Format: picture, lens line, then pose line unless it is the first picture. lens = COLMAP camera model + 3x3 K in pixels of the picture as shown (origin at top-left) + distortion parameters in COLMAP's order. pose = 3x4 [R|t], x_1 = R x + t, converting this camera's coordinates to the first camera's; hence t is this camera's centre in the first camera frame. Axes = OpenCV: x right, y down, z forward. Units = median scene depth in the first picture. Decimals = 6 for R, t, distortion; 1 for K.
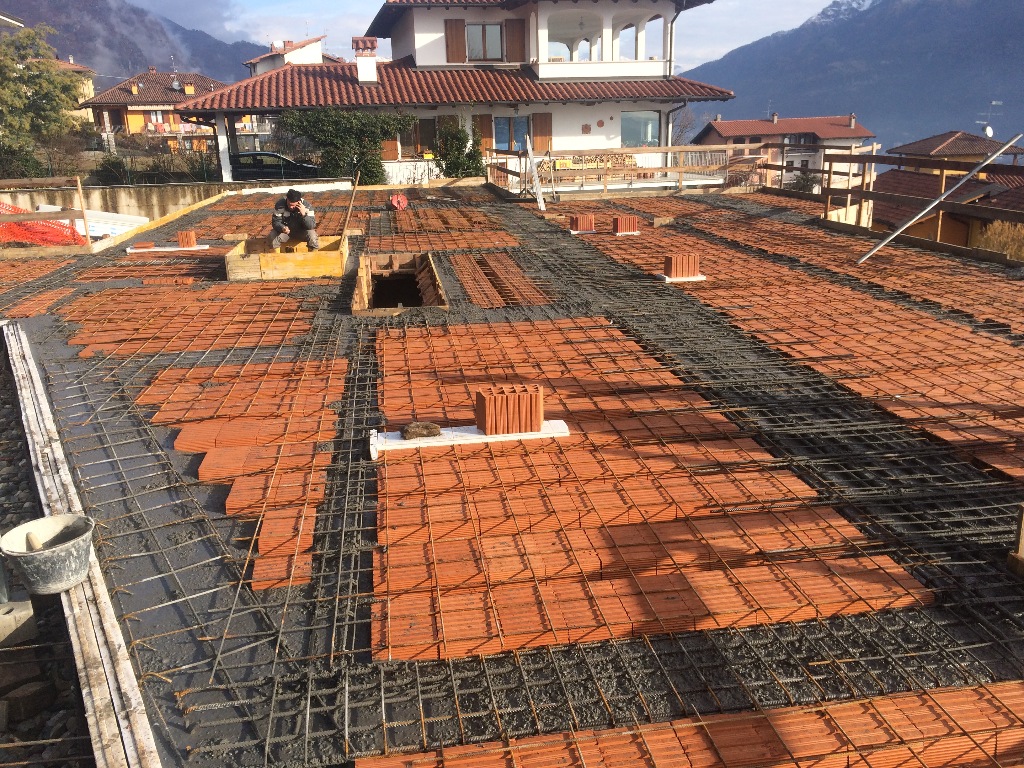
lens RADIAL K [[866.1, 0, 512.0], [0, 866.1, 384.0], [0, 0, 1]] dist [0.074616, -0.137912]
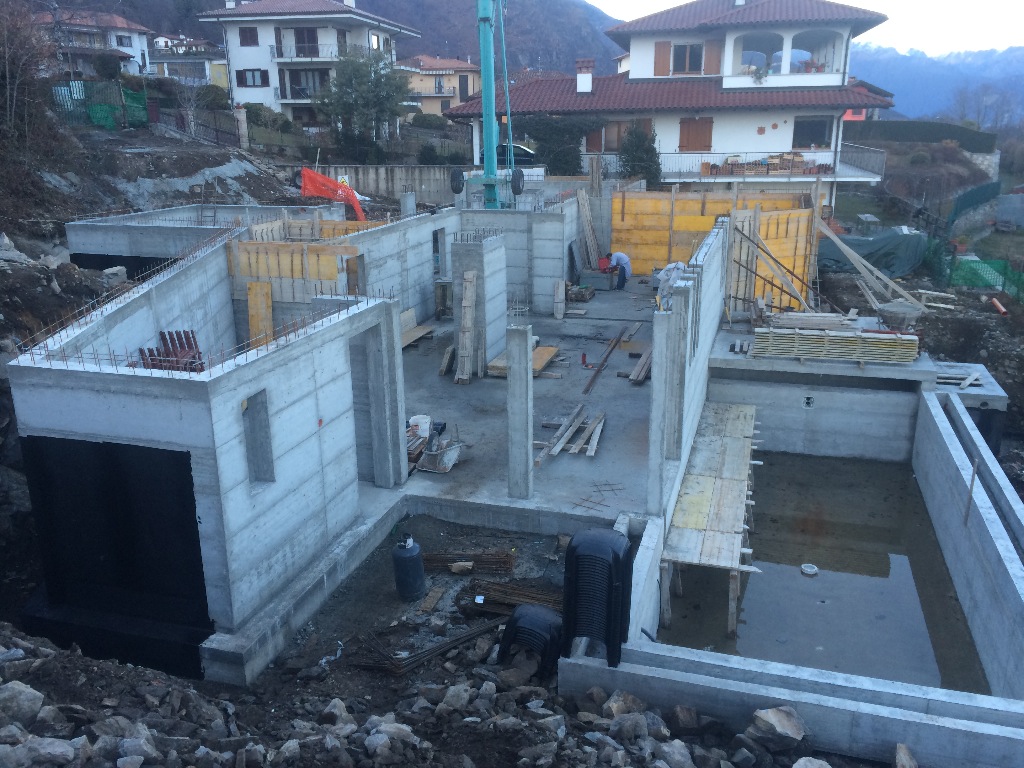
lens RADIAL K [[866.1, 0, 512.0], [0, 866.1, 384.0], [0, 0, 1]] dist [0.074616, -0.137912]
pose [[0.903272, 0.138559, -0.406080, 0.318935], [-0.133694, 0.990196, 0.040480, 0.048113], [0.407708, 0.017726, 0.912940, -0.226626]]
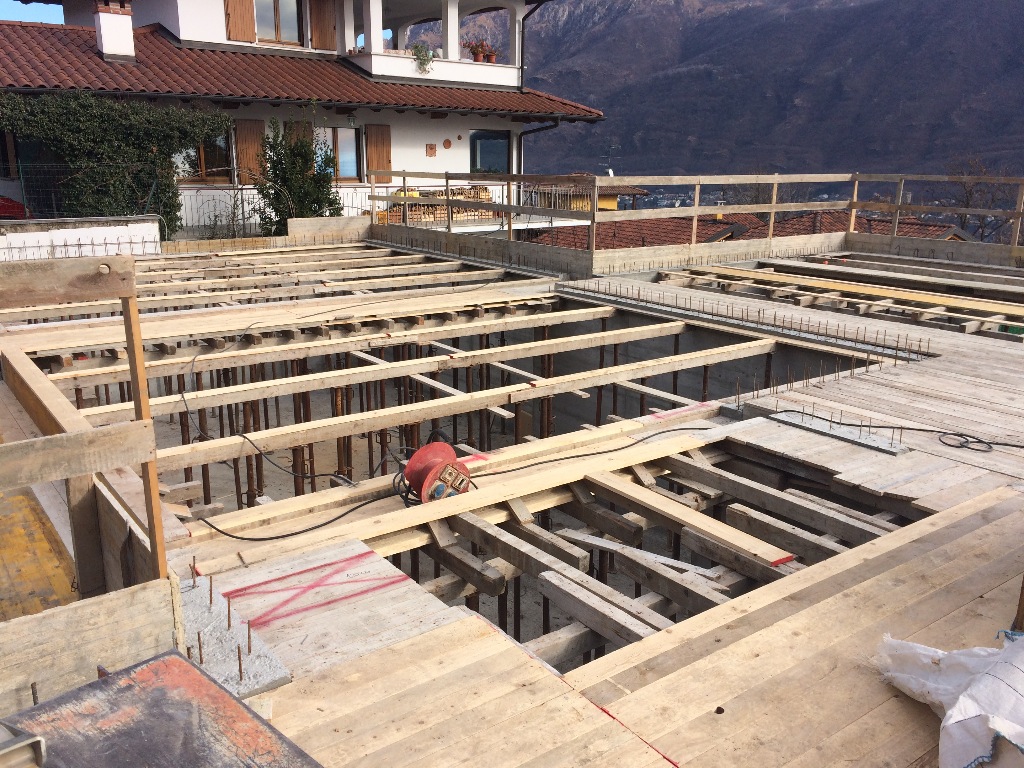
lens RADIAL K [[866.1, 0, 512.0], [0, 866.1, 384.0], [0, 0, 1]] dist [0.074616, -0.137912]
pose [[0.880492, -0.085088, 0.466363, -0.215816], [0.103062, 0.994588, -0.013119, -0.084967], [-0.462723, 0.059616, 0.884496, 0.348606]]
